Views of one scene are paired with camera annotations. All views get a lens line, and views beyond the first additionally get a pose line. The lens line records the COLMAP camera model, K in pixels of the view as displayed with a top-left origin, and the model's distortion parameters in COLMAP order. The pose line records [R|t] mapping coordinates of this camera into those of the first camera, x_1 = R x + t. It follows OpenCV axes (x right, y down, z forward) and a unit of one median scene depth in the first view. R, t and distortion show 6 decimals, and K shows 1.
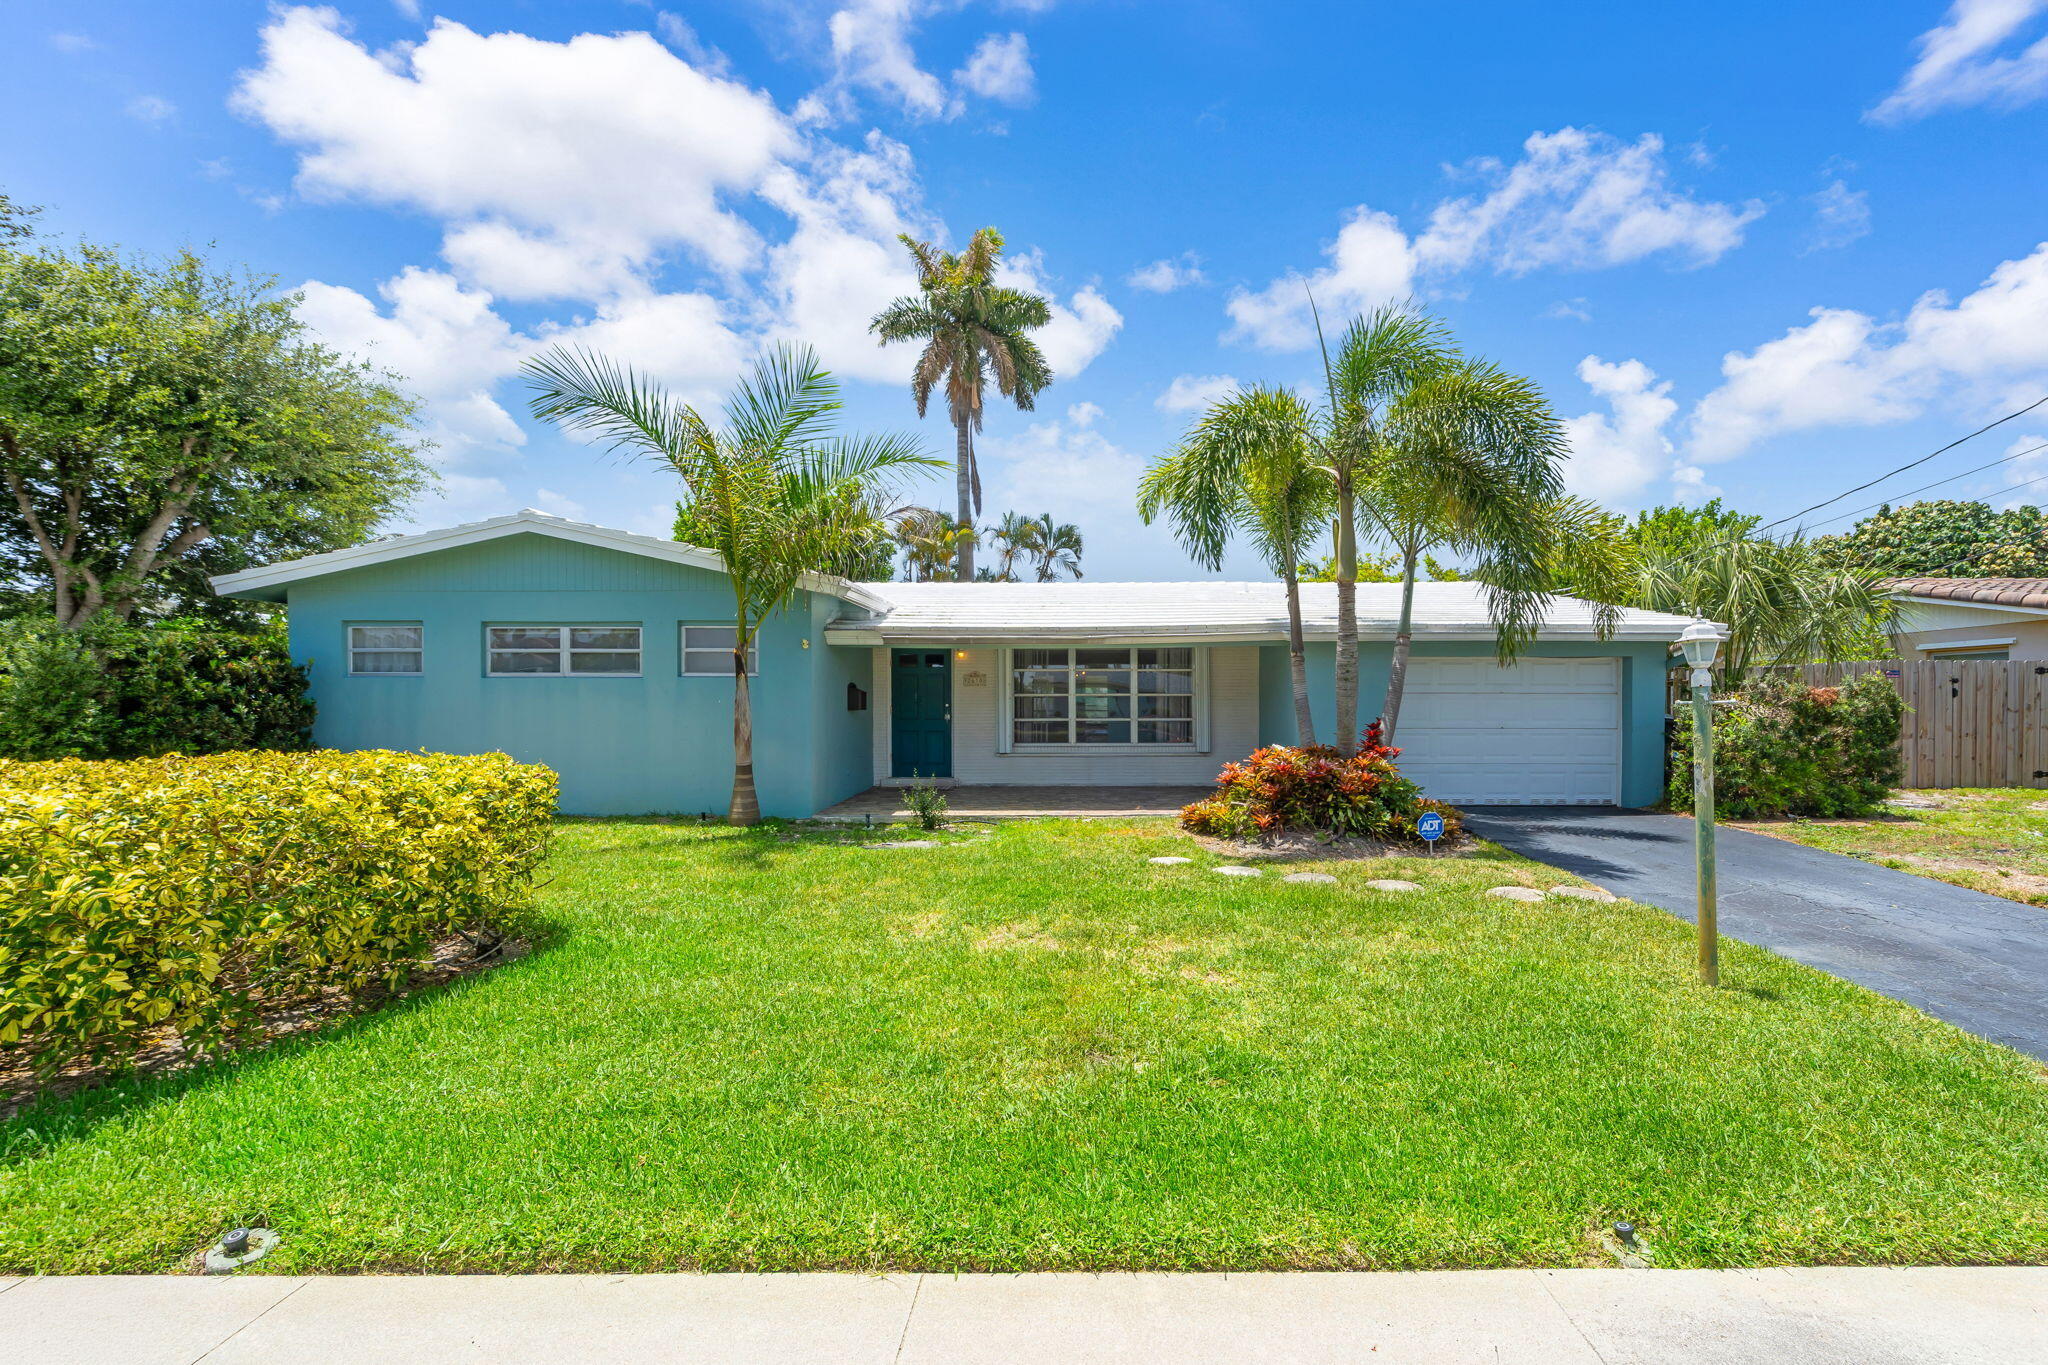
lens RADIAL K [[892.8, 0, 1025.2], [0, 892.8, 685.4], [0, 0, 1]] dist [-0.001494, -0.000500]
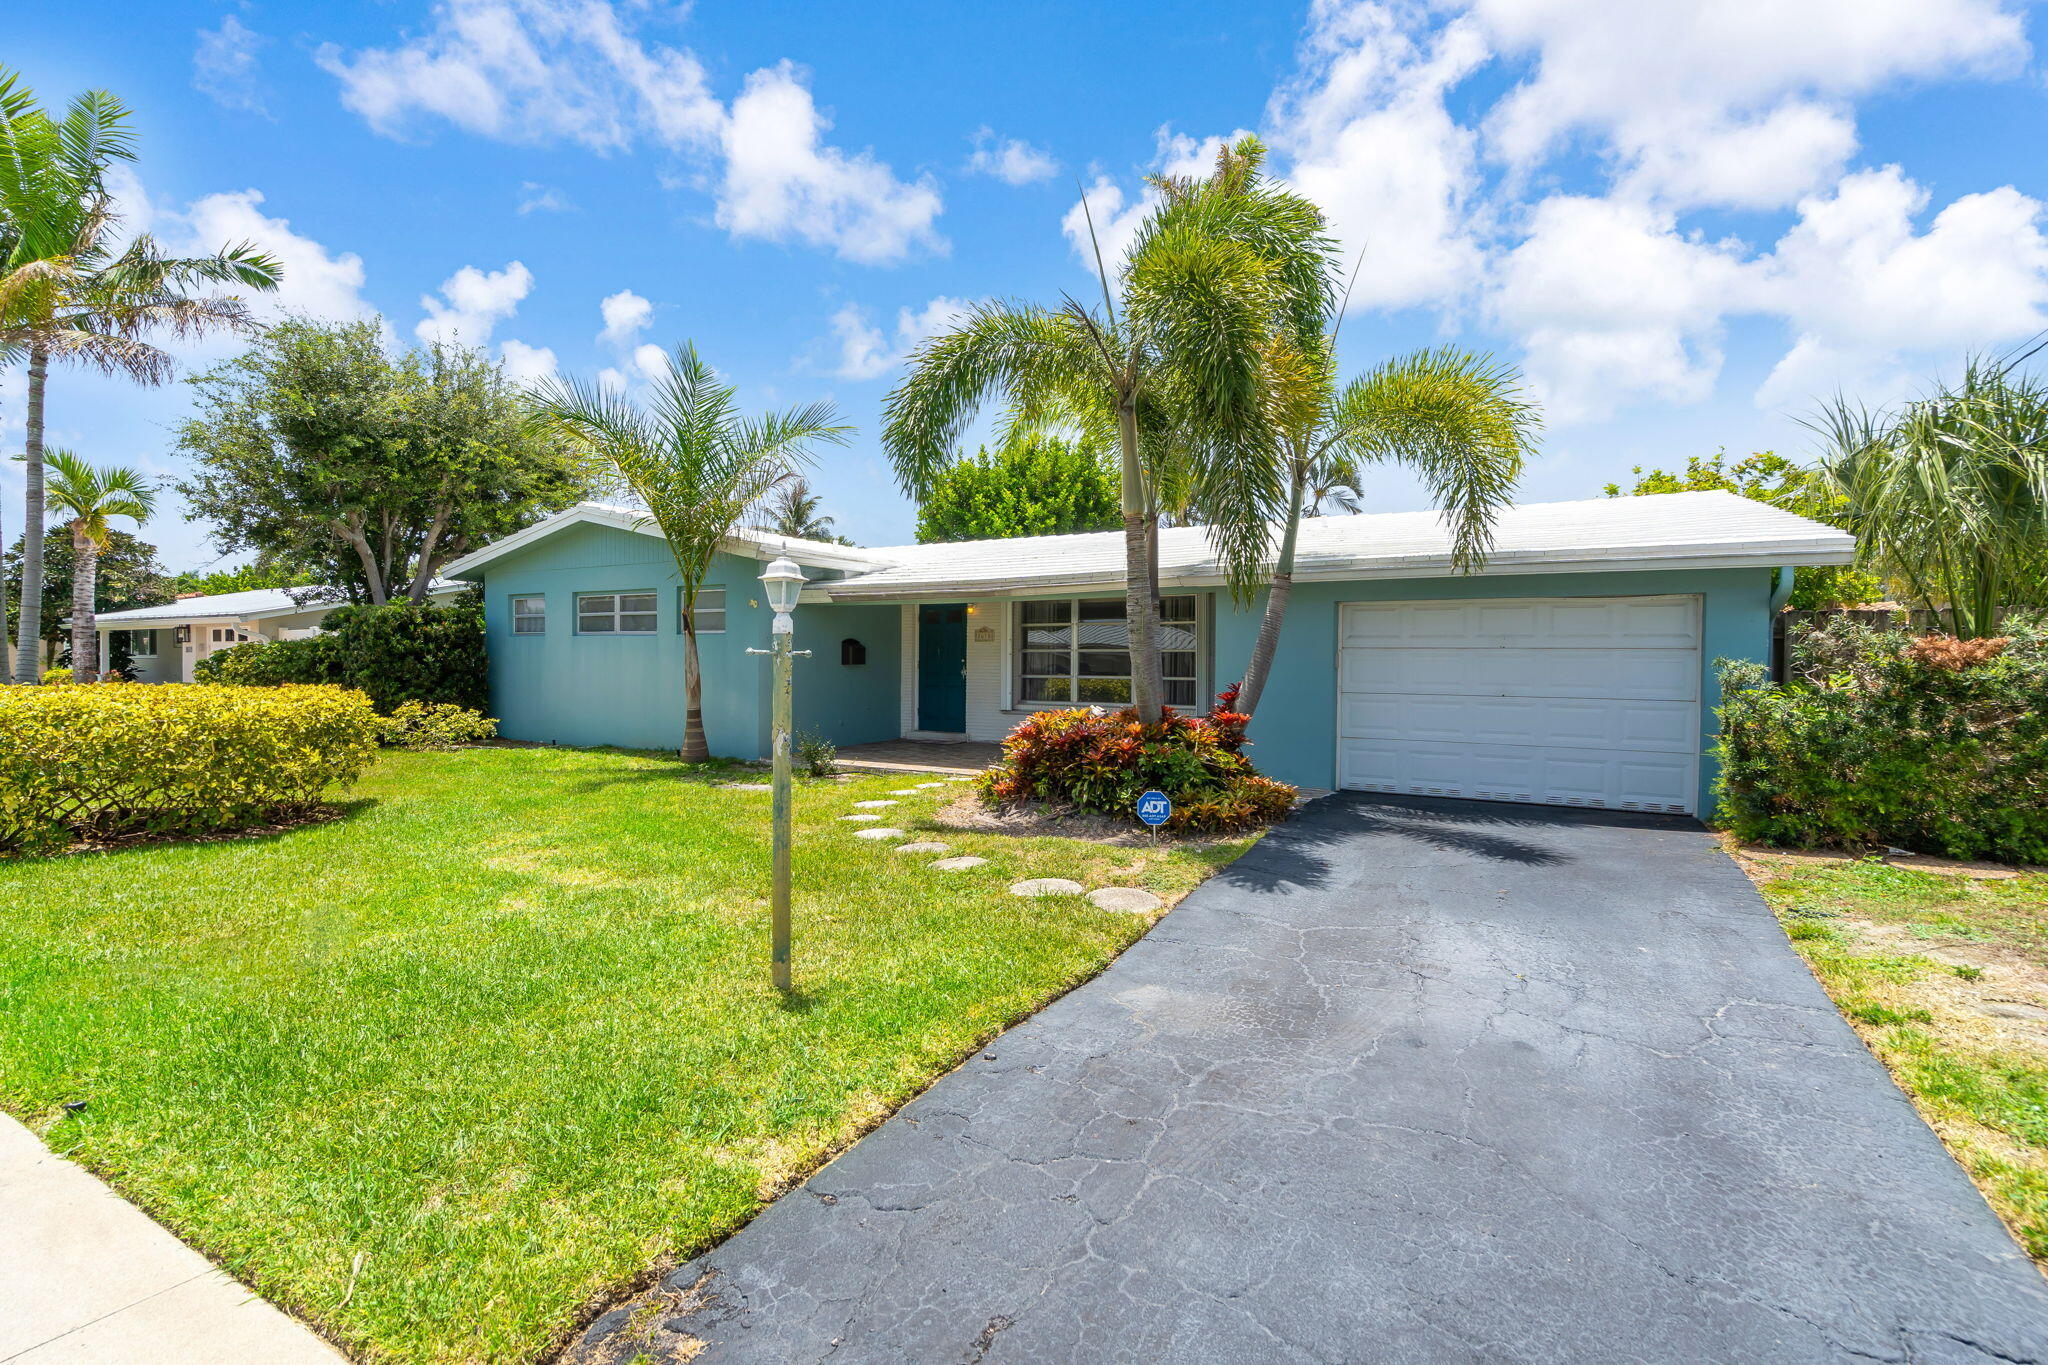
lens RADIAL K [[931.2, 0, 1021.2], [0, 931.2, 675.6], [0, 0, 1]] dist [-0.006862, -0.000212]
pose [[0.870949, 0.014760, -0.491152, 0.617432], [0.001273, 0.999478, 0.032293, 0.005954], [0.491372, -0.028750, 0.870475, 0.154216]]
